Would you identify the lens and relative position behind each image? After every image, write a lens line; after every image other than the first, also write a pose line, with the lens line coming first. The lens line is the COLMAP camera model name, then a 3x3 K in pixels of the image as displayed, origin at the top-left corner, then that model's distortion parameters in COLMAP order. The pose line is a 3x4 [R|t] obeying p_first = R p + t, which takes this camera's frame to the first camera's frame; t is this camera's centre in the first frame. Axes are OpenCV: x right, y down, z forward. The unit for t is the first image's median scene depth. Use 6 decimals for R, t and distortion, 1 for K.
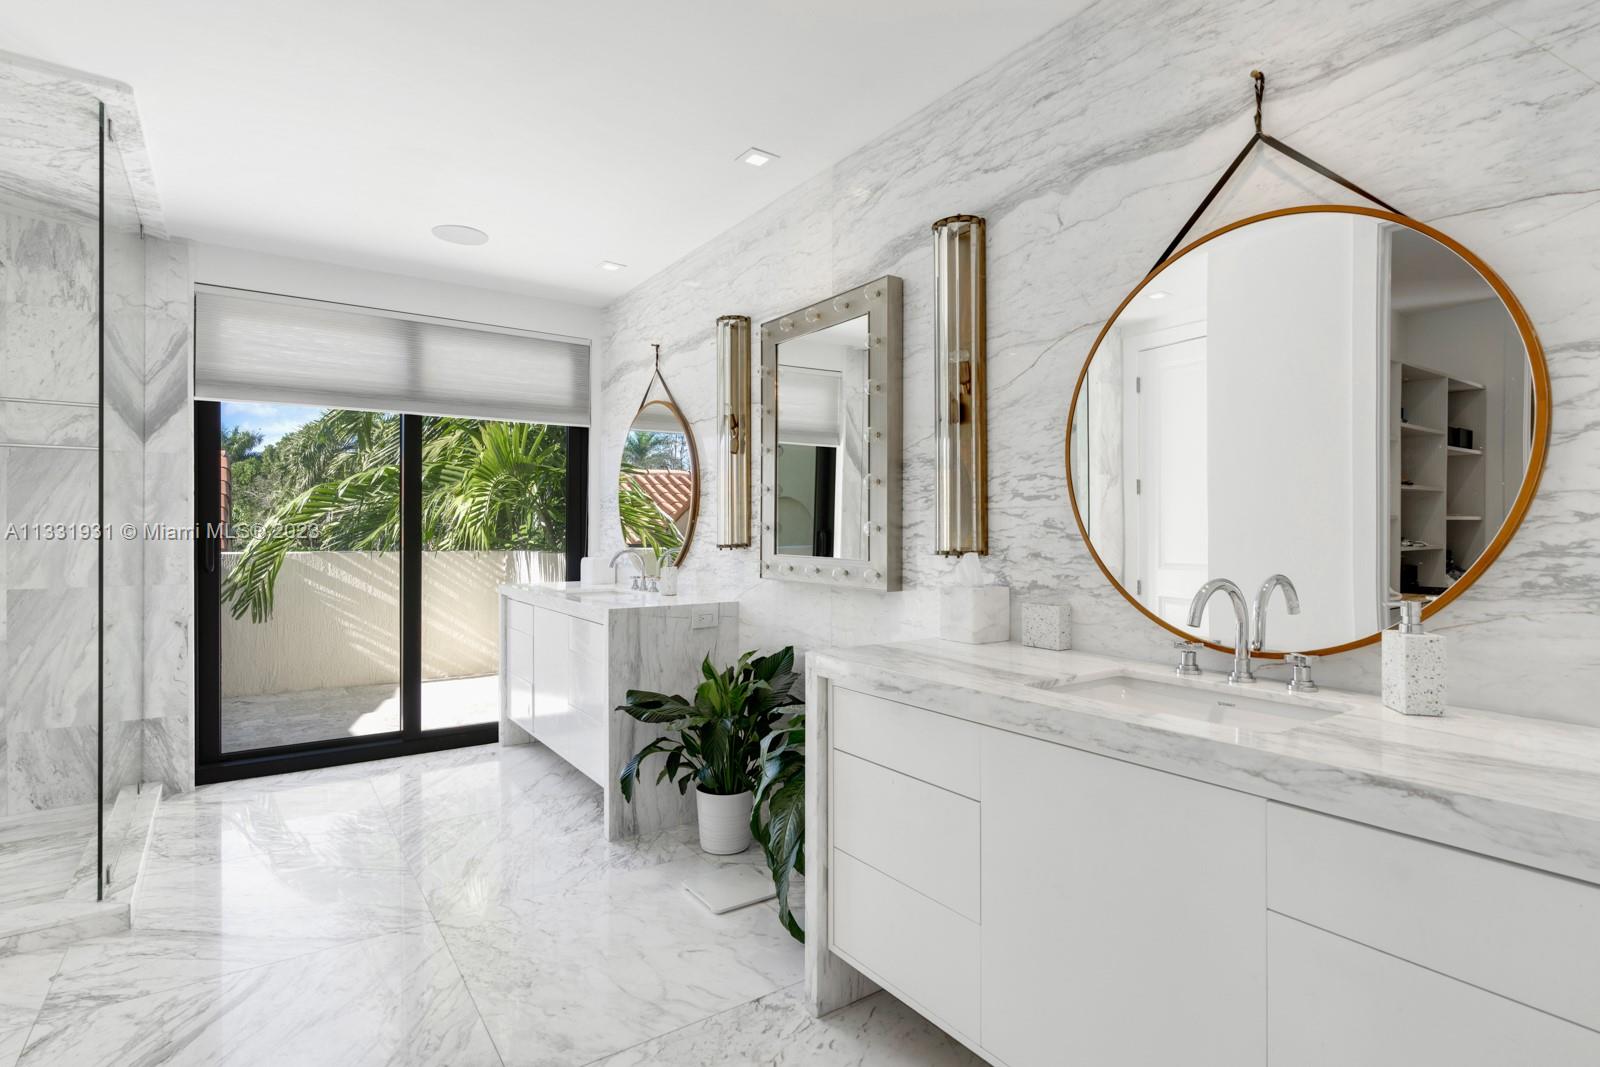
lens RADIAL K [[744.8, 0, 793.8], [0, 744.8, 533.5], [0, 0, 1]] dist [-0.033136, 0.025189]
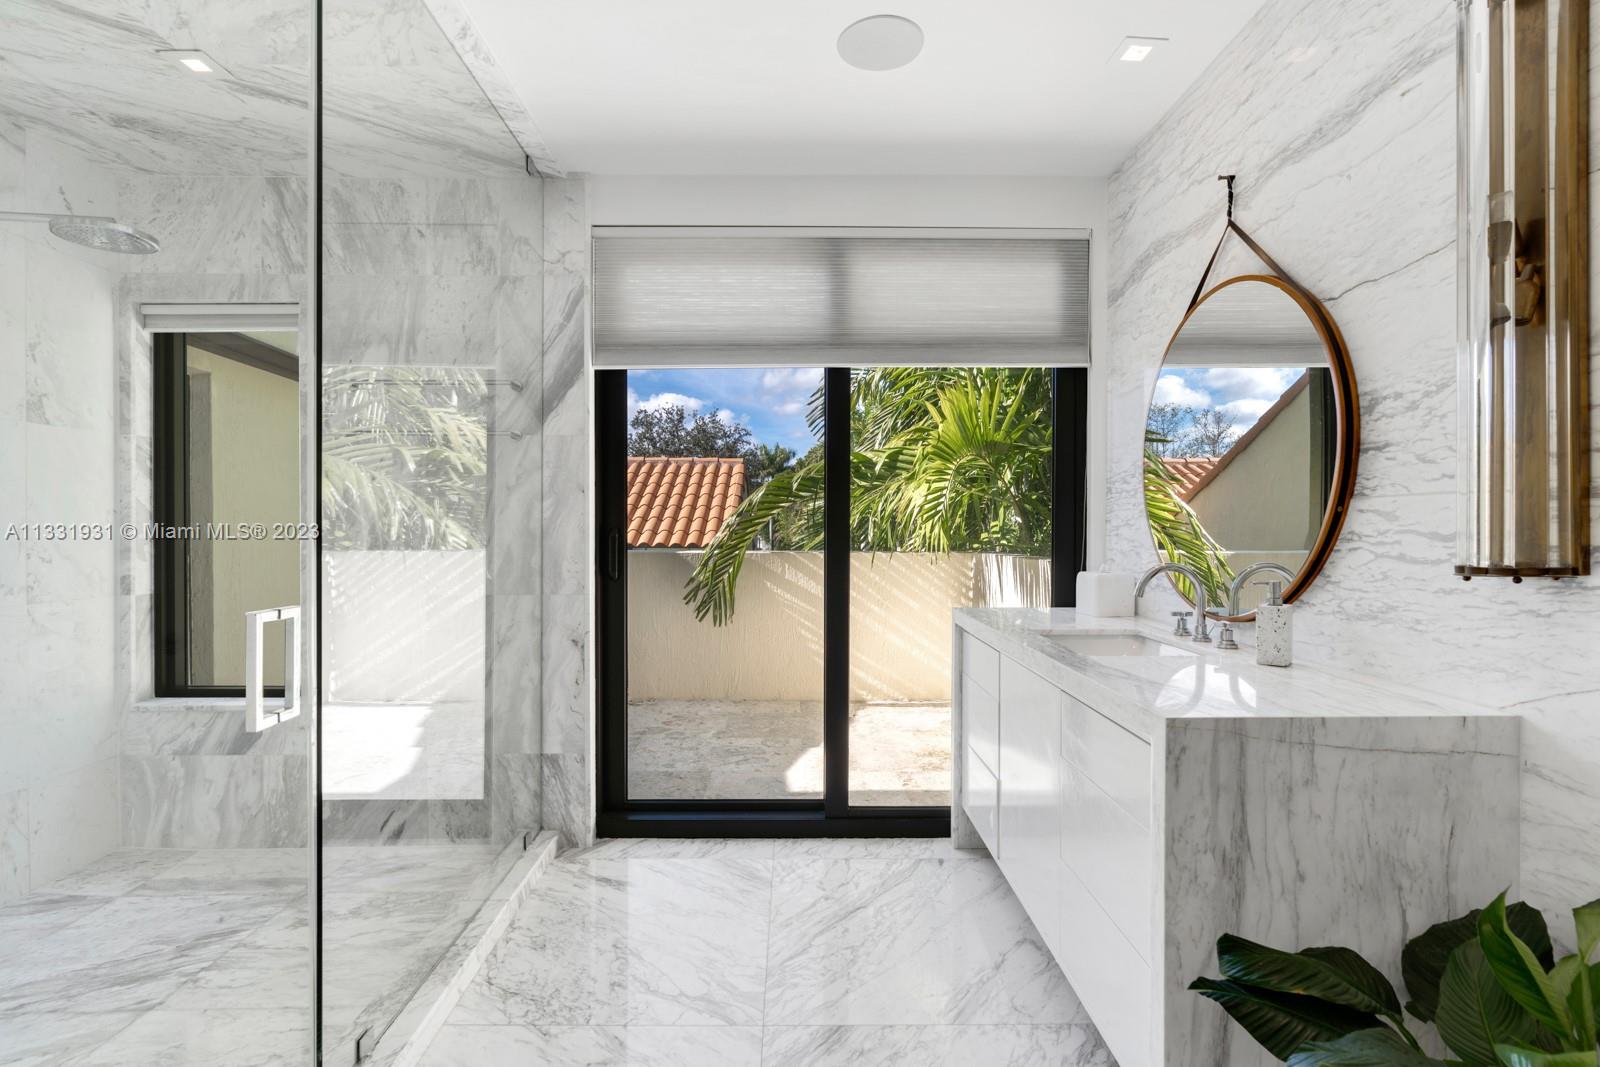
lens RADIAL K [[744.8, 0, 793.8], [0, 744.8, 533.5], [0, 0, 1]] dist [-0.033136, 0.025189]
pose [[0.812409, 0.003656, -0.583077, -0.143225], [-0.001158, 0.999988, 0.004656, -0.003128], [0.583087, -0.003108, 0.812404, 0.435605]]
